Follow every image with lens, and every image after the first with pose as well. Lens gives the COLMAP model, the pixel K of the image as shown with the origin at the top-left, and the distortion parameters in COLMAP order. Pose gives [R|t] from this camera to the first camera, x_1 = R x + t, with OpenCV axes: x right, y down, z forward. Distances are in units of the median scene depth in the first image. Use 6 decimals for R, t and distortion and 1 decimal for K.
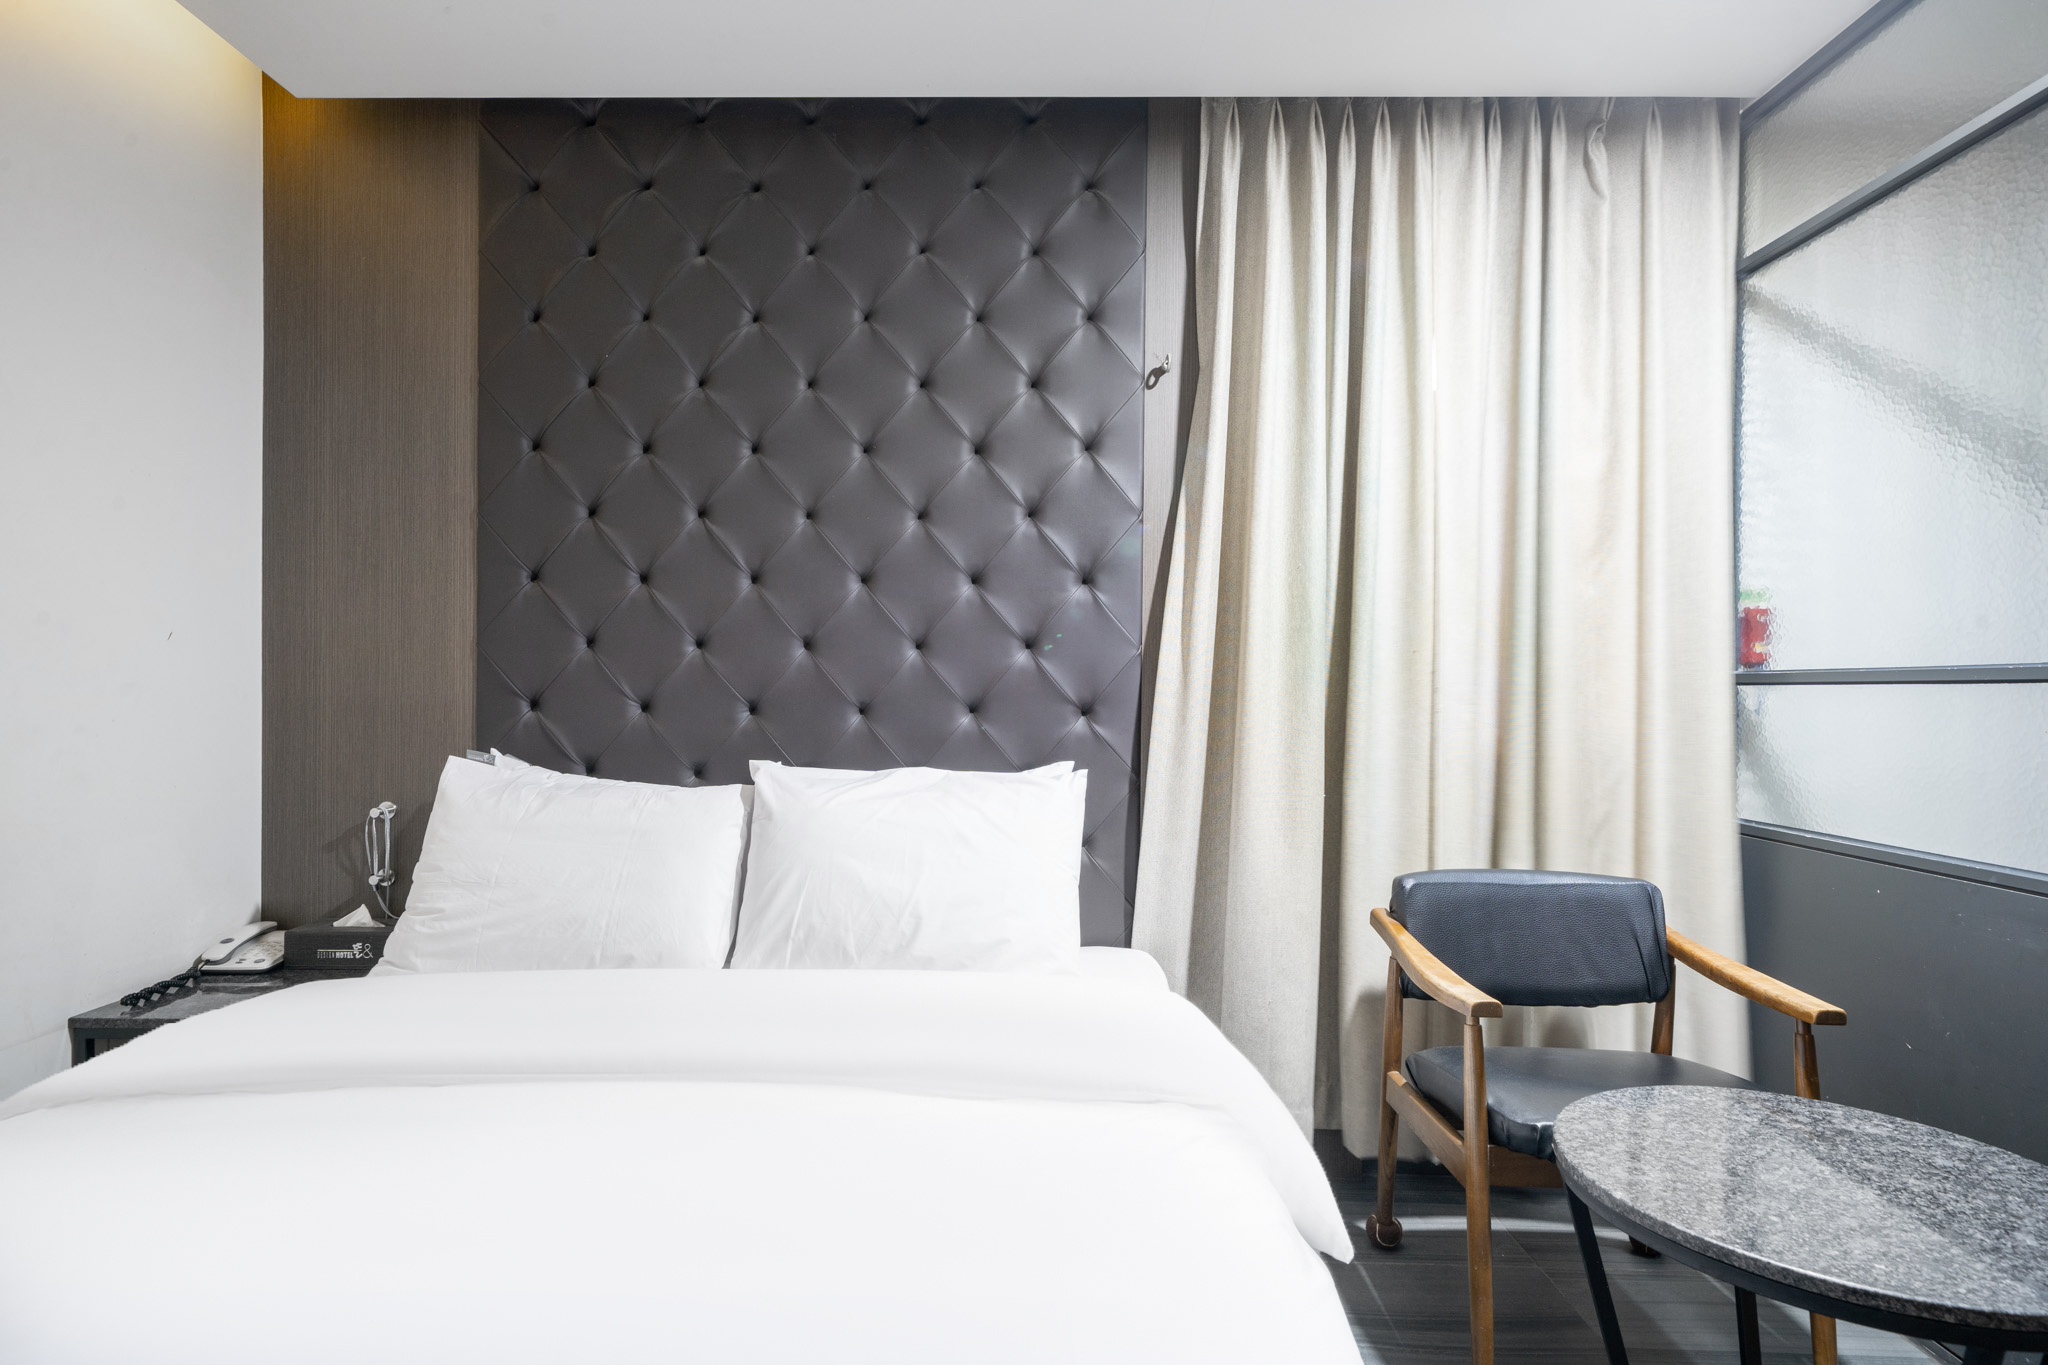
lens RADIAL K [[1214.3, 0, 1024.0], [0, 1214.3, 682.5], [0, 0, 1]] dist [0.032557, -0.066545]
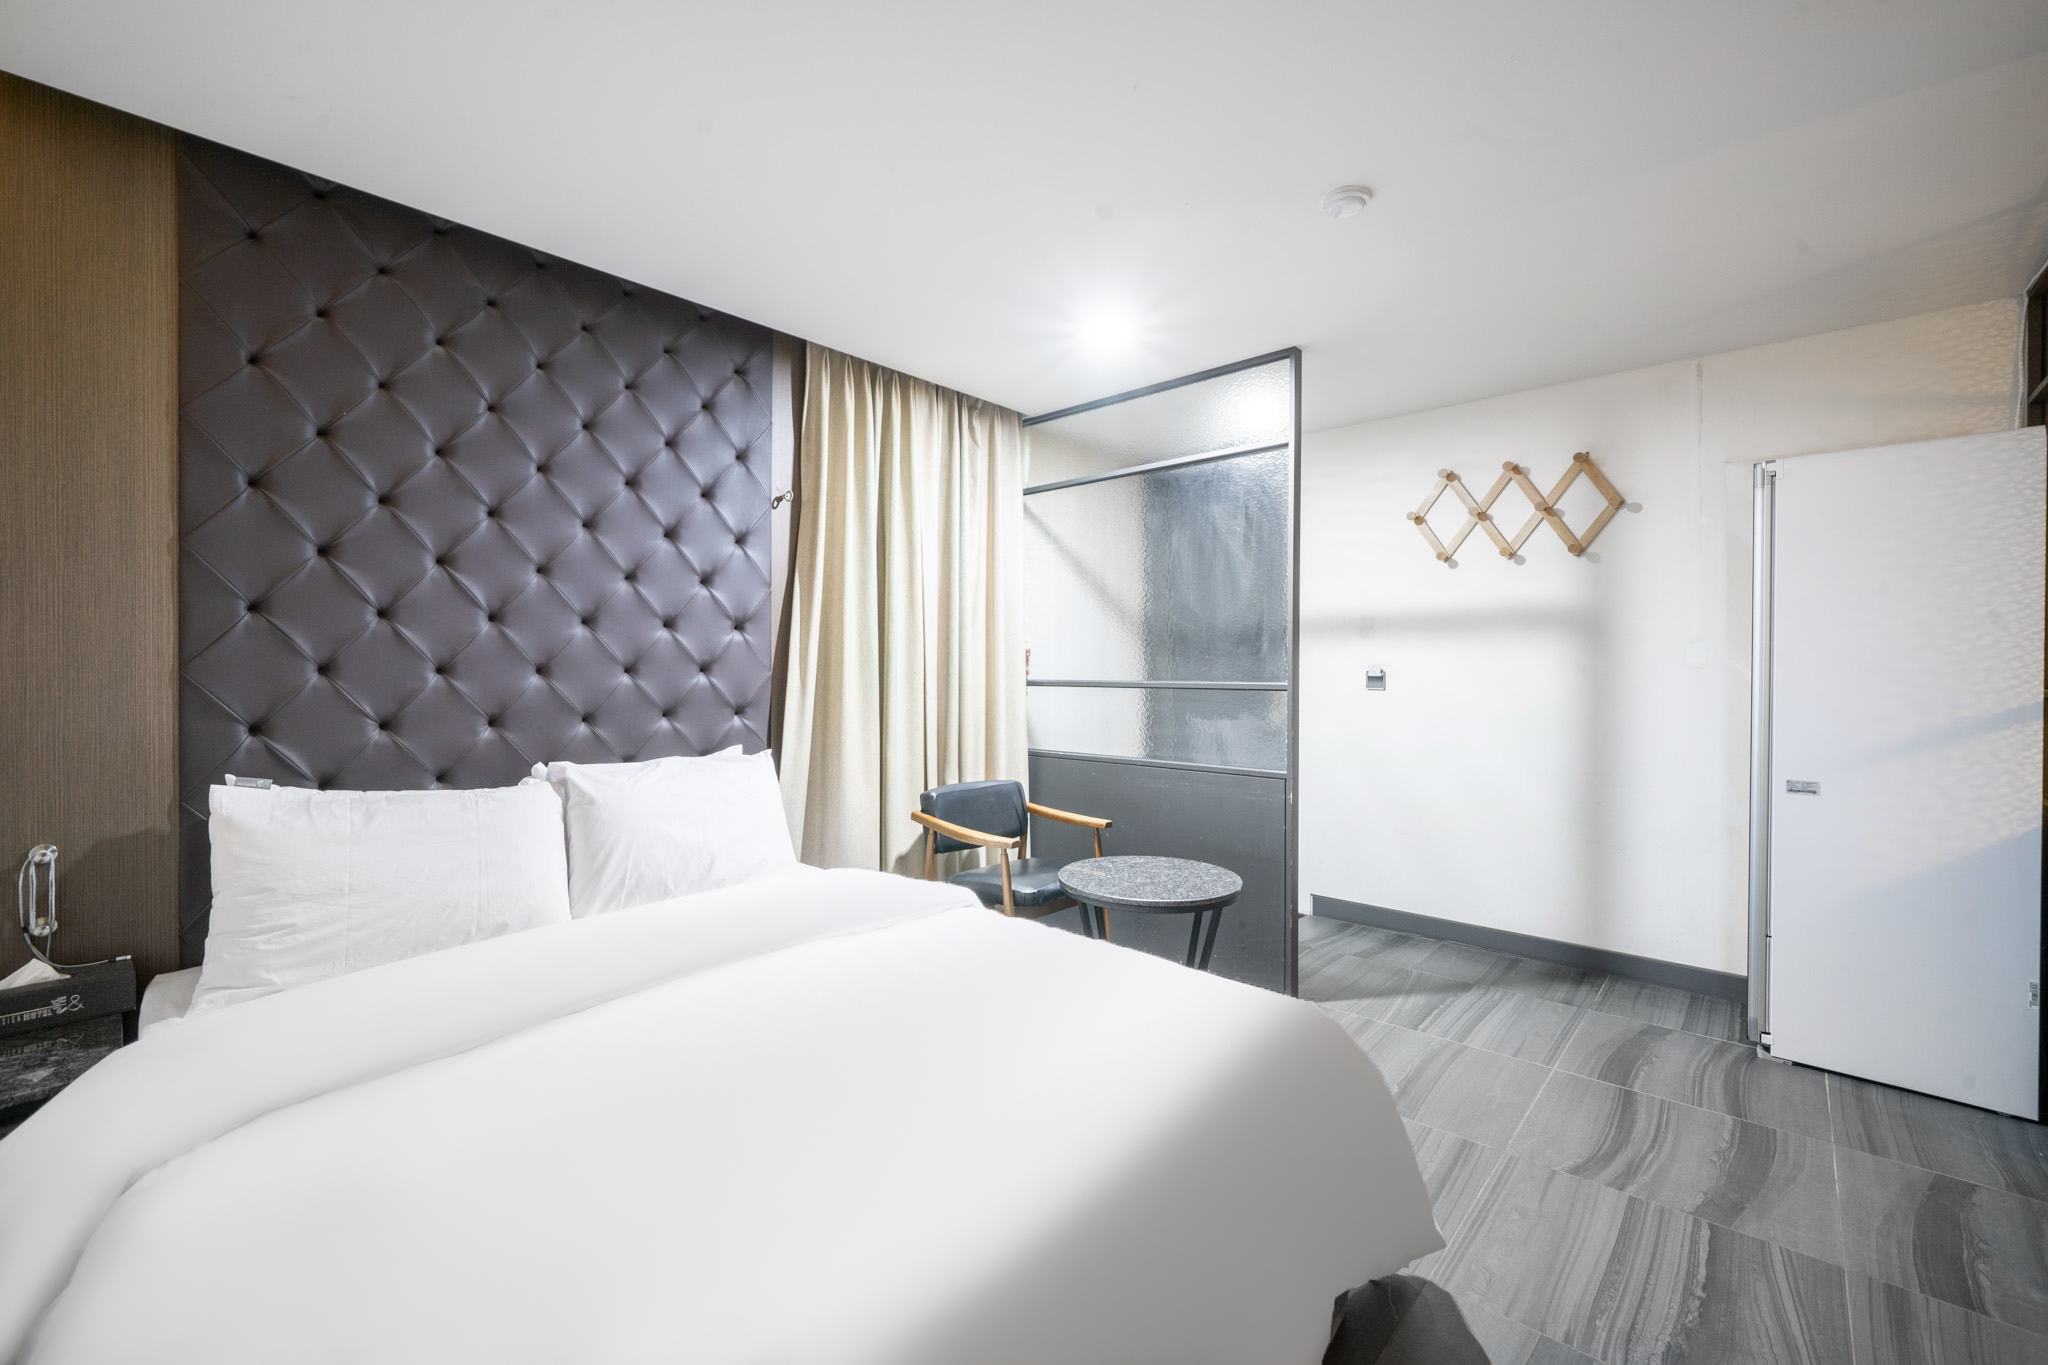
lens RADIAL K [[822.9, 0, 1024.0], [0, 822.9, 682.5], [0, 0, 1]] dist [-0.000122, -0.006370]
pose [[0.661352, -0.018602, 0.749845, -0.503224], [0.021015, 0.999760, 0.006267, -0.013075], [-0.749782, 0.011613, 0.661583, 0.040385]]
